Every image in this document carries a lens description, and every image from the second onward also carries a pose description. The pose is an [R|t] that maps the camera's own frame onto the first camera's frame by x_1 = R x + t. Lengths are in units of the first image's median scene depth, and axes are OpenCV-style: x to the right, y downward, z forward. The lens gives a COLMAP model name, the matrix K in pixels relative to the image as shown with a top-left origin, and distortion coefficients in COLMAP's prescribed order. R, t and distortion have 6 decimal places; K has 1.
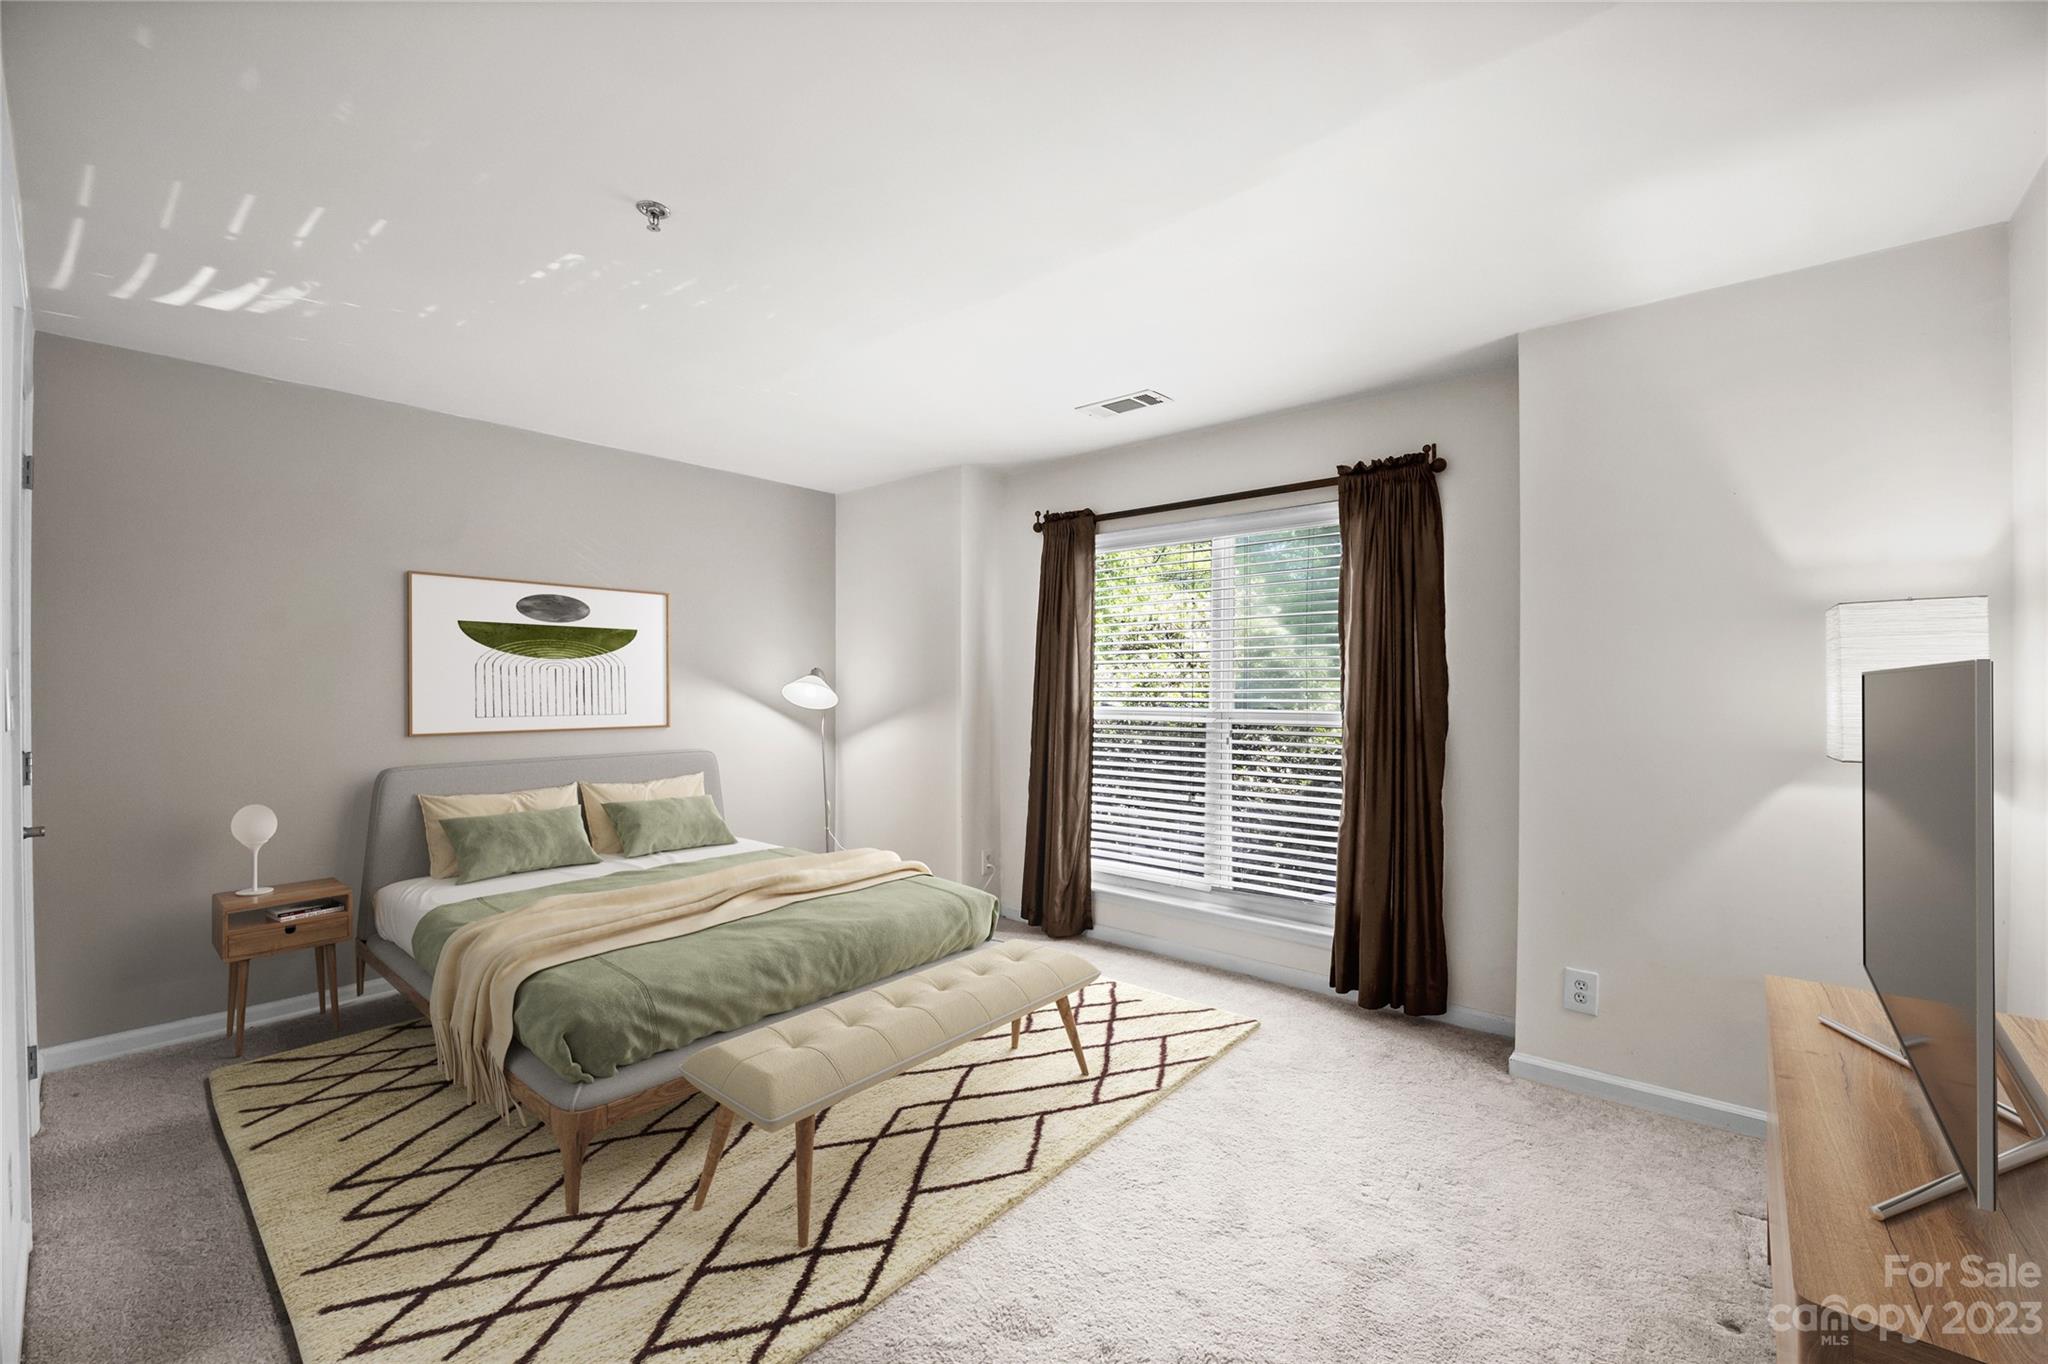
lens RADIAL K [[845.2, 0, 1020.9], [0, 845.2, 673.4], [0, 0, 1]] dist [-0.024957, 0.001238]
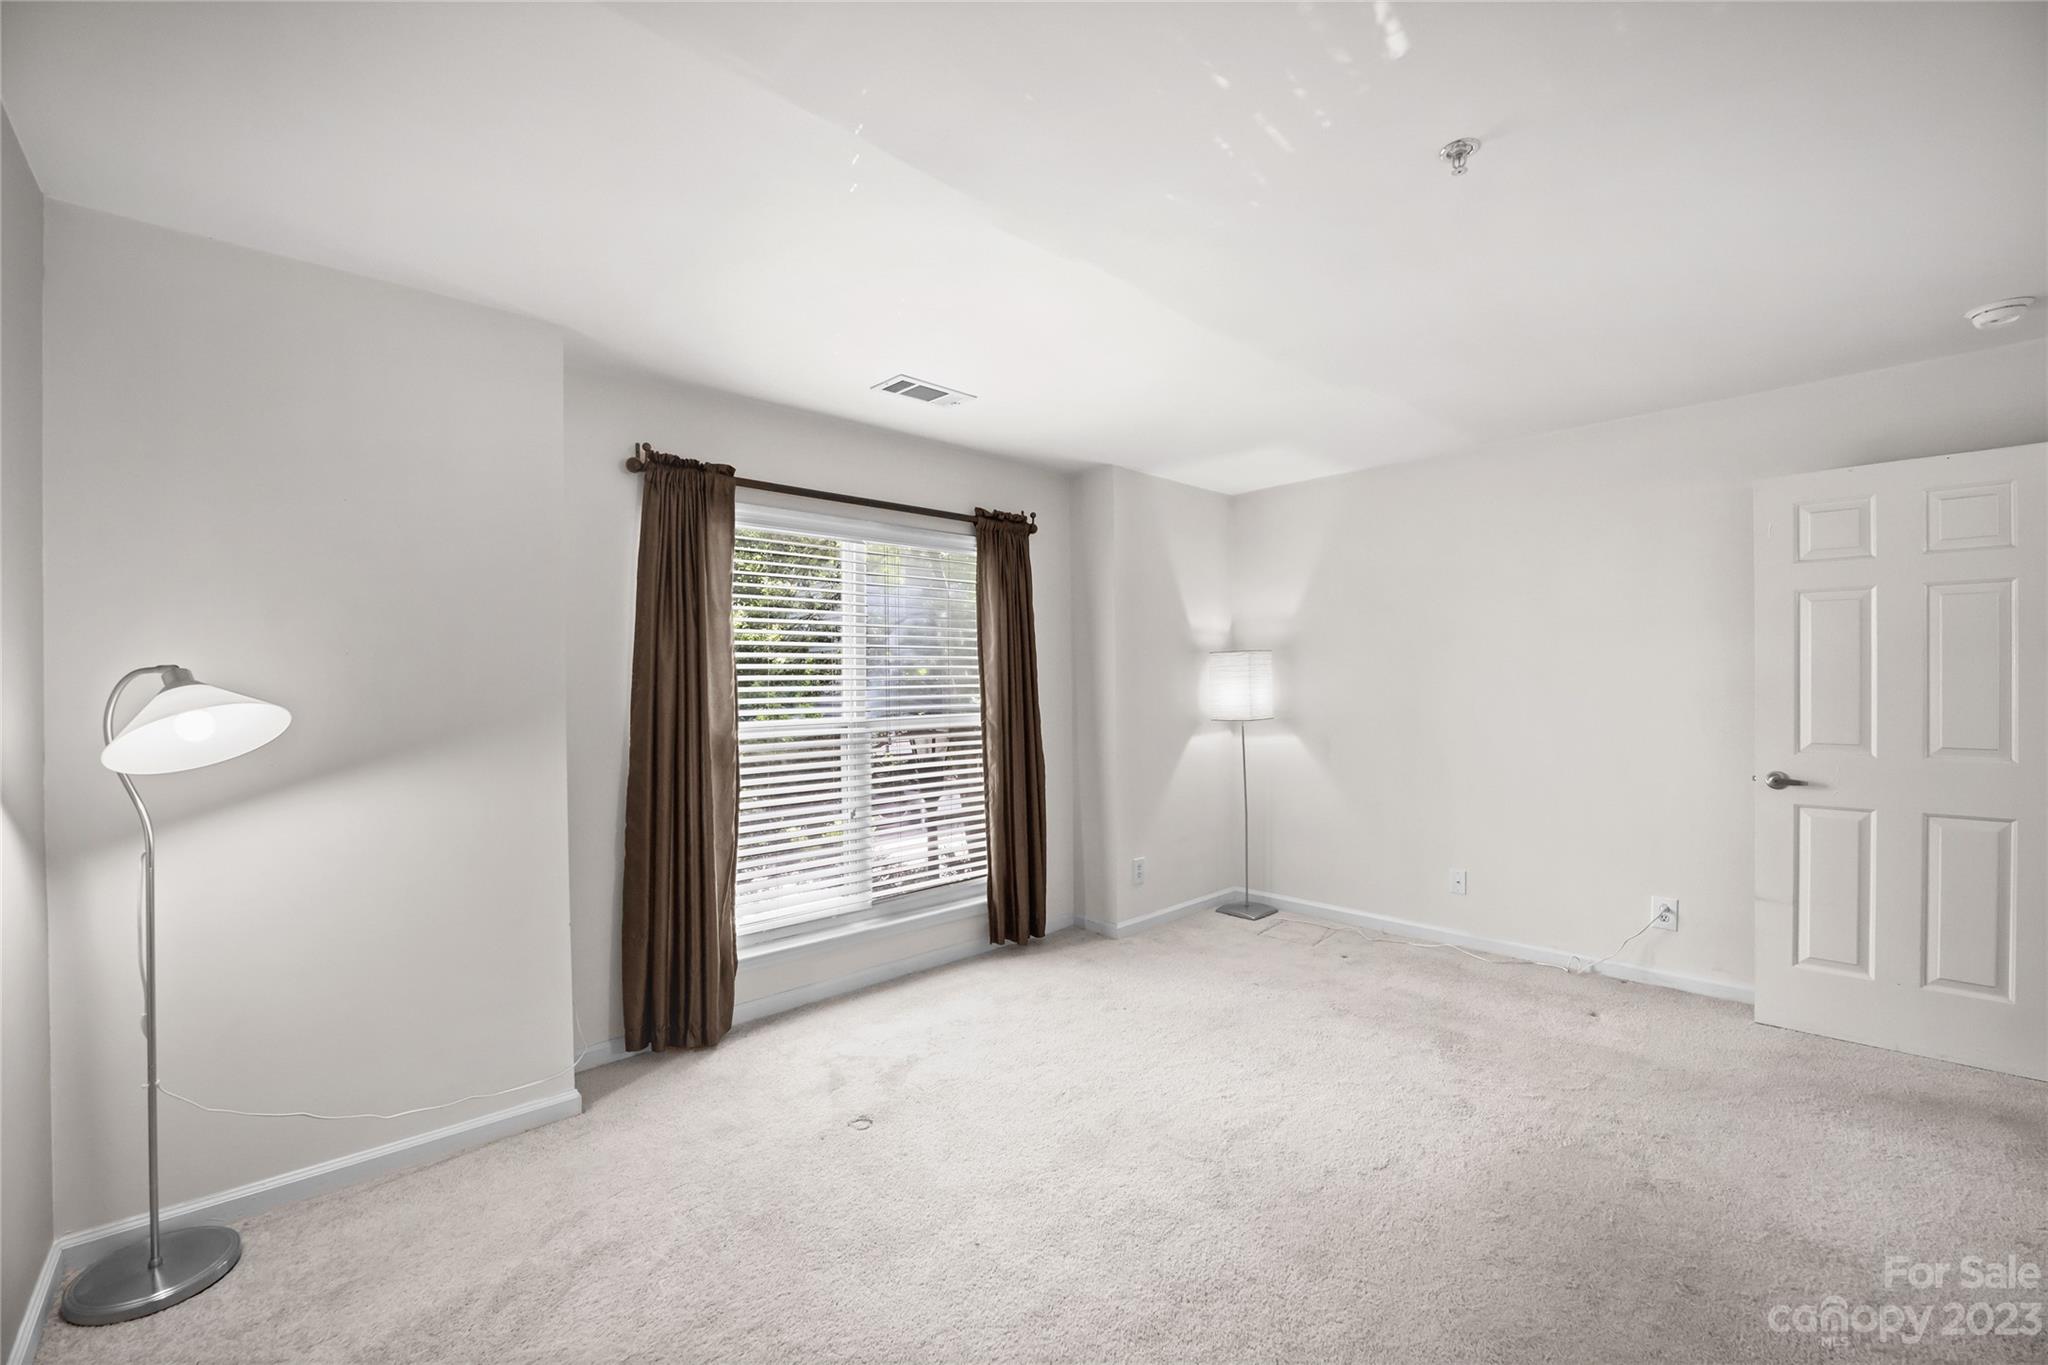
lens RADIAL K [[845.2, 0, 1019.8], [0, 845.2, 680.7], [0, 0, 1]] dist [-0.024957, 0.001238]
pose [[0.102334, 0.003747, 0.994743, -0.719098], [0.001883, 0.999990, -0.003960, 0.003021], [-0.994748, 0.002278, 0.102326, 0.731826]]
